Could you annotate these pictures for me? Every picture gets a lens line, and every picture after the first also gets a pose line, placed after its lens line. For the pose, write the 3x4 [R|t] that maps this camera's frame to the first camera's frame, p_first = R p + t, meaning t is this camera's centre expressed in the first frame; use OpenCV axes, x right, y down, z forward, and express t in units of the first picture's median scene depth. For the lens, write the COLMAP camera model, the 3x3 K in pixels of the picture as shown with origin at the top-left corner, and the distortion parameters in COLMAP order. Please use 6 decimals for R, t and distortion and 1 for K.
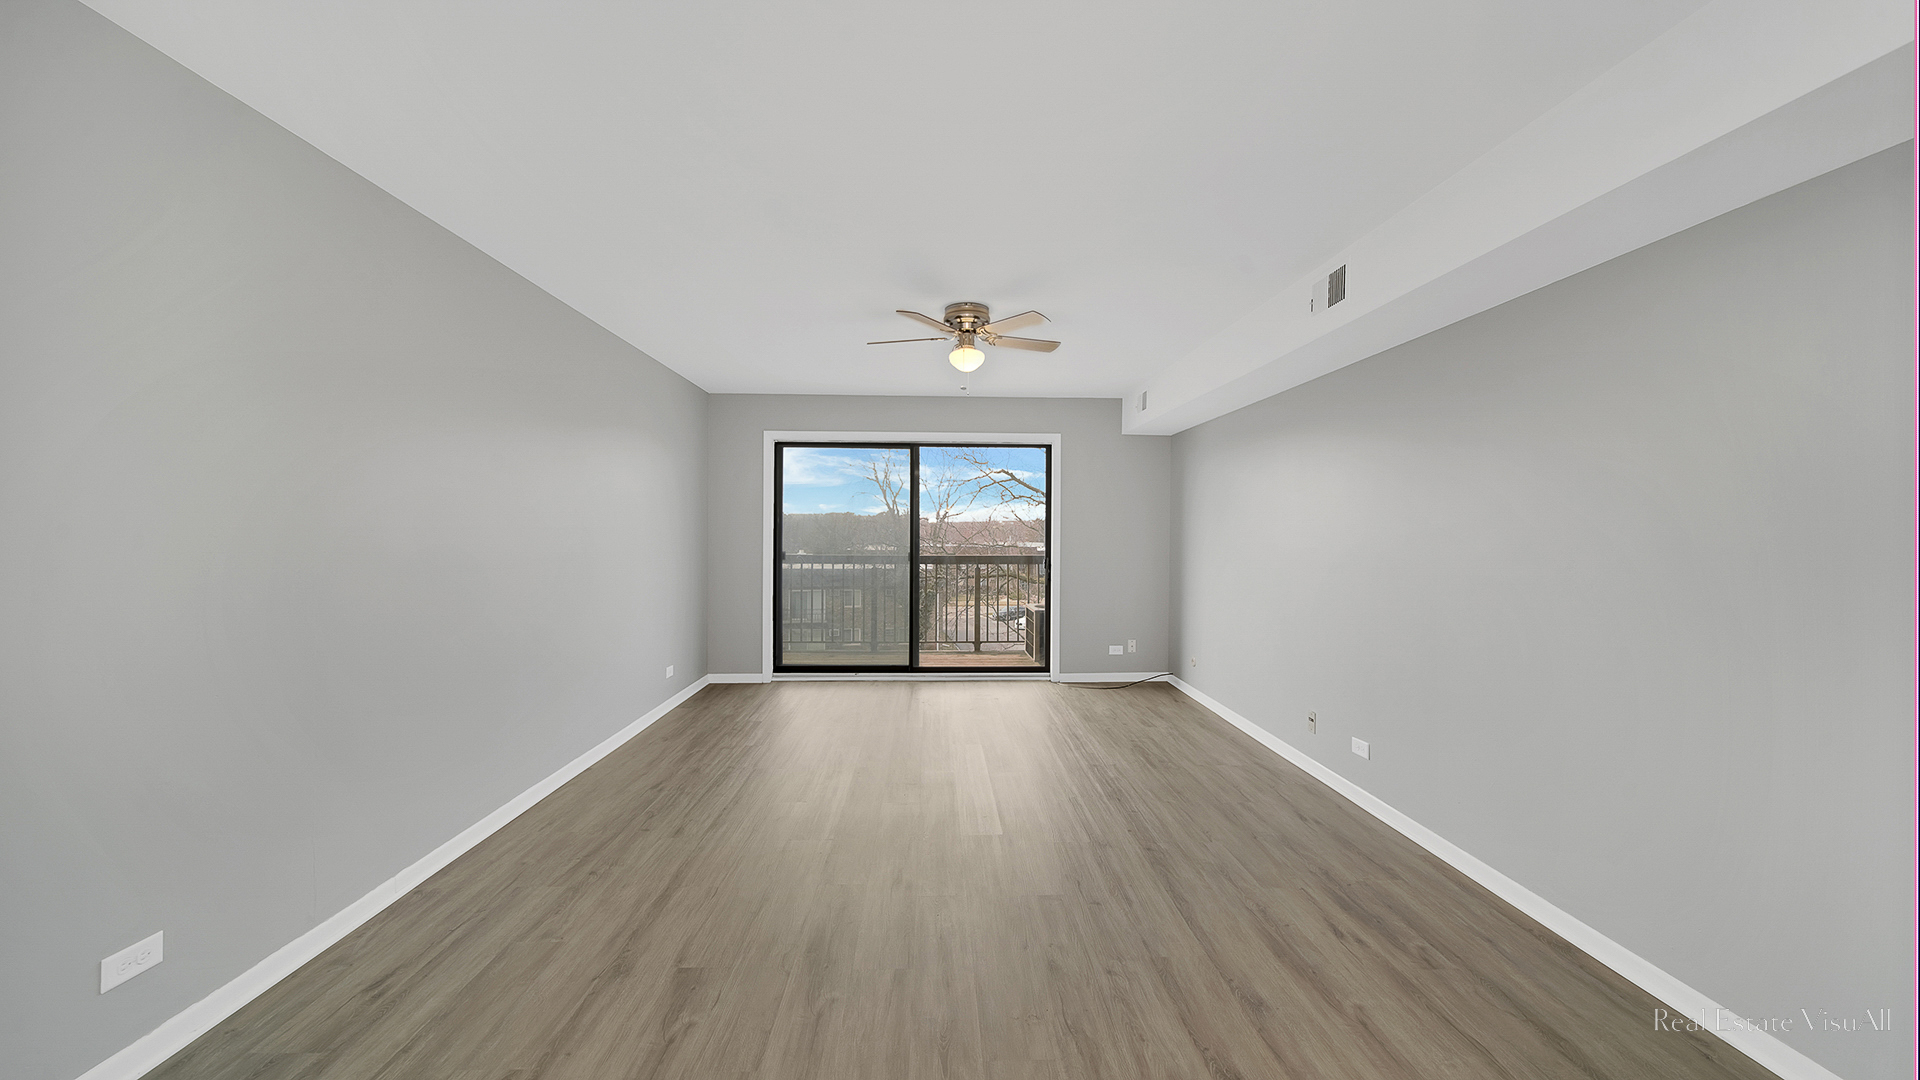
lens RADIAL K [[685.0, 0, 960.0], [0, 685.0, 540.0], [0, 0, 1]] dist [-0.003040, -0.000622]
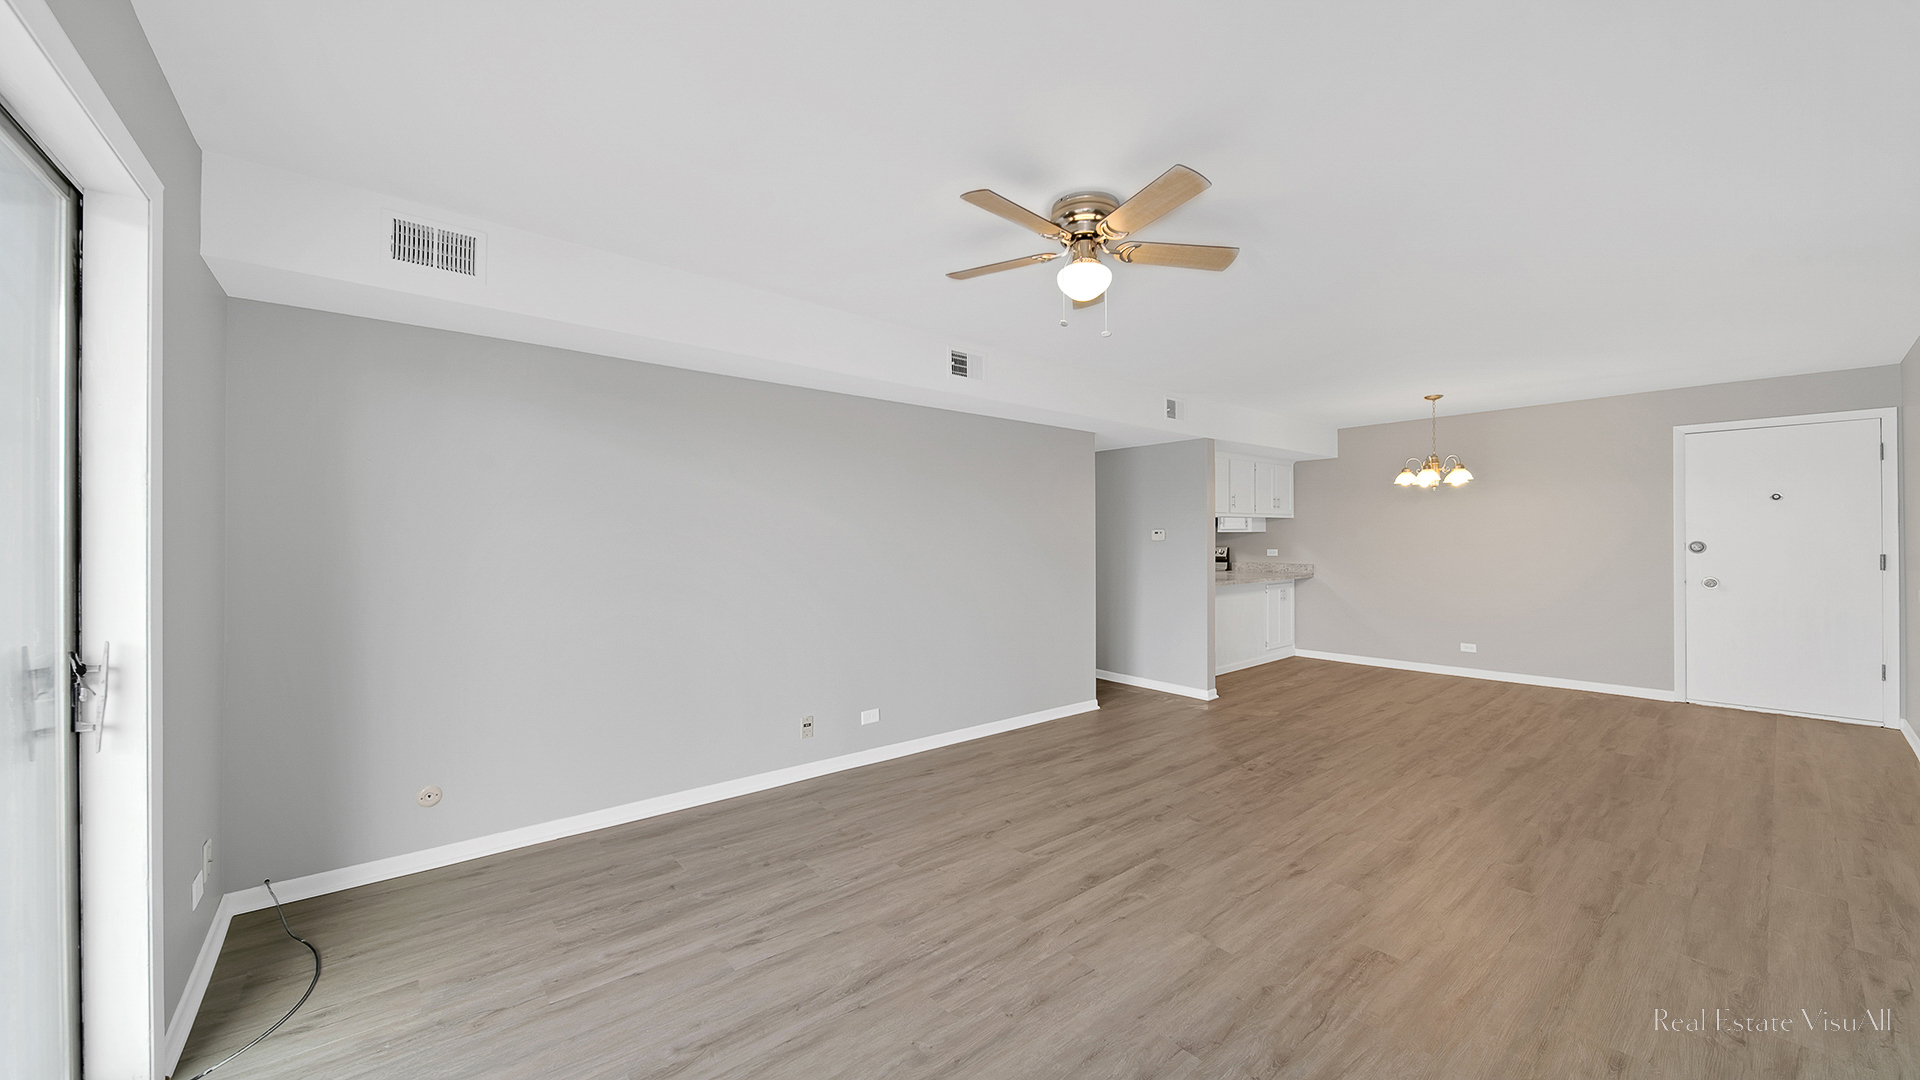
lens RADIAL K [[685.0, 0, 960.0], [0, 685.0, 540.0], [0, 0, 1]] dist [-0.003040, -0.000622]
pose [[-0.613132, -0.004529, 0.789967, -0.649501], [0.005452, 0.999935, 0.009964, -0.029138], [-0.789961, 0.010416, -0.613068, 2.221999]]
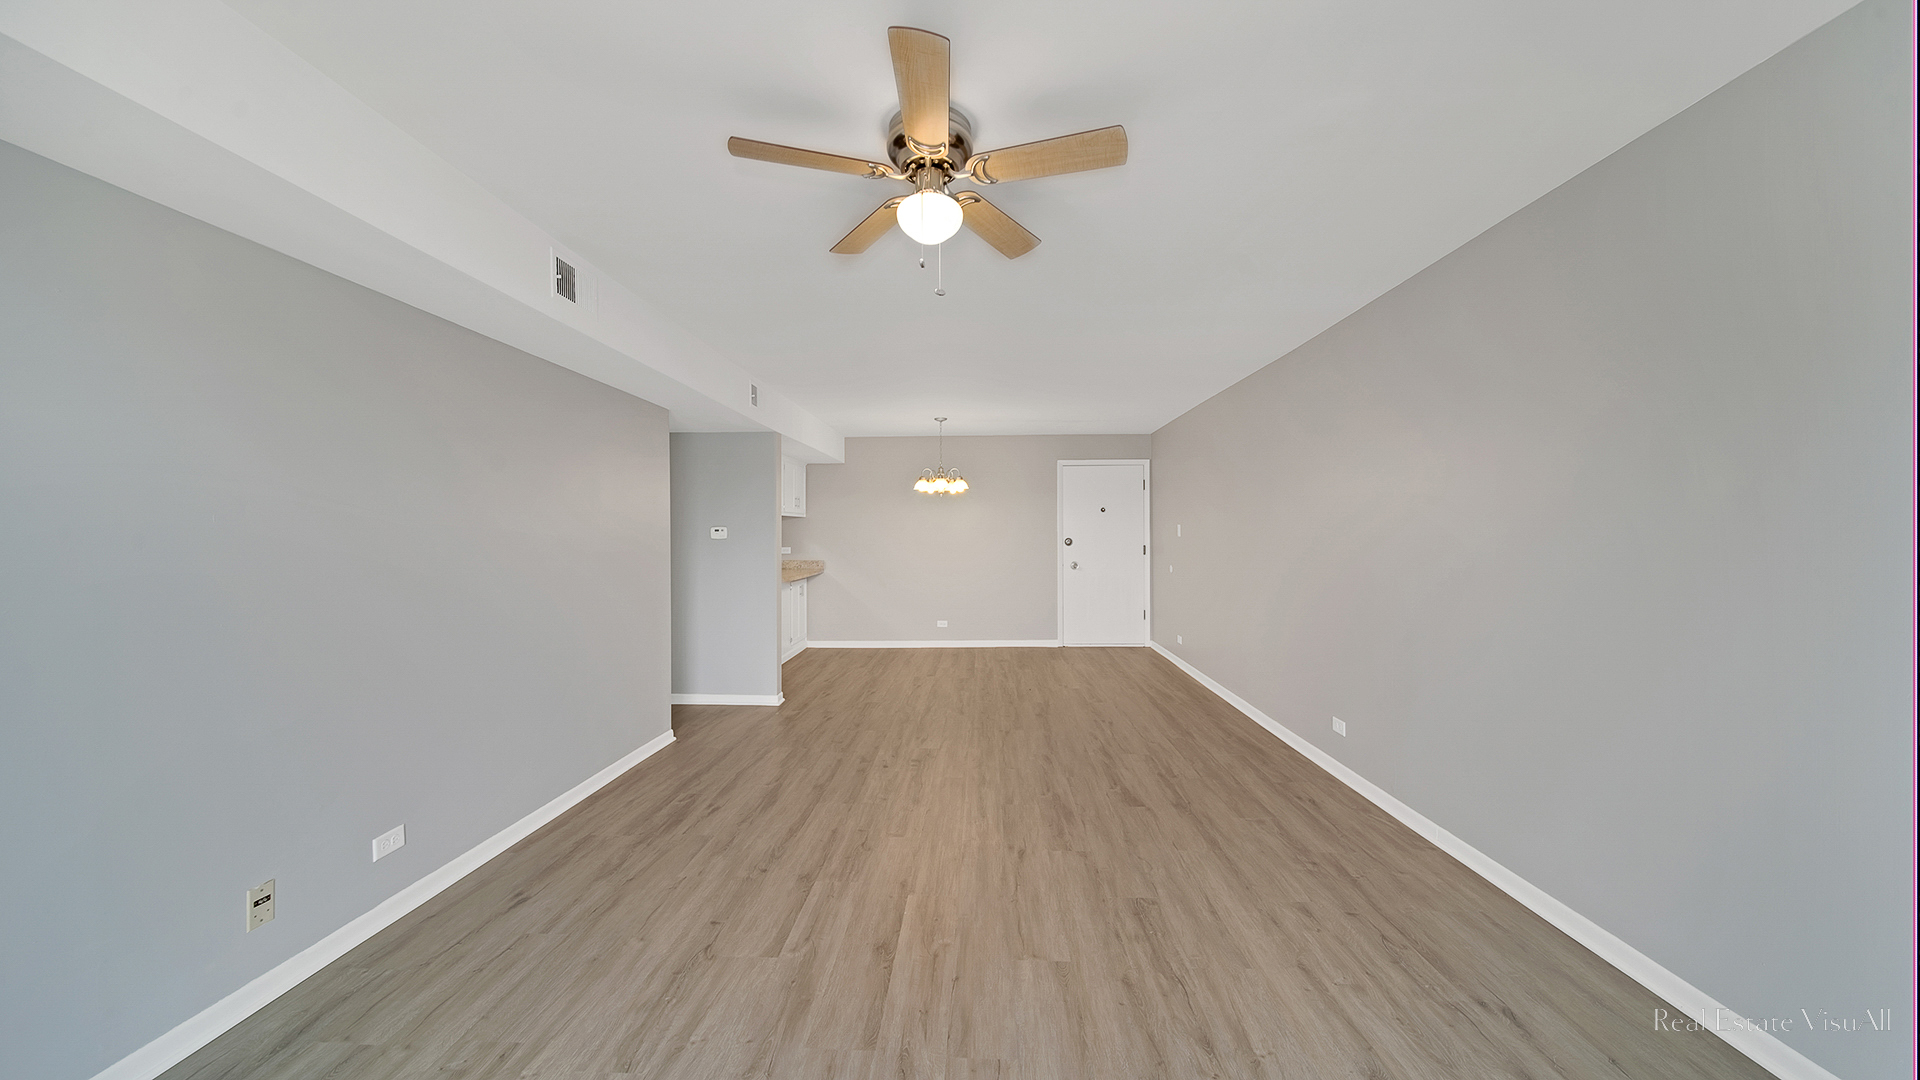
lens RADIAL K [[668.2, 0, 960.0], [0, 668.2, 540.0], [0, 0, 1]] dist [-0.002118, -0.000222]
pose [[-0.996991, -0.001418, 0.077509, -0.080814], [-0.000265, 0.999889, 0.014884, -0.028037], [-0.077521, 0.014819, -0.996881, 2.251764]]
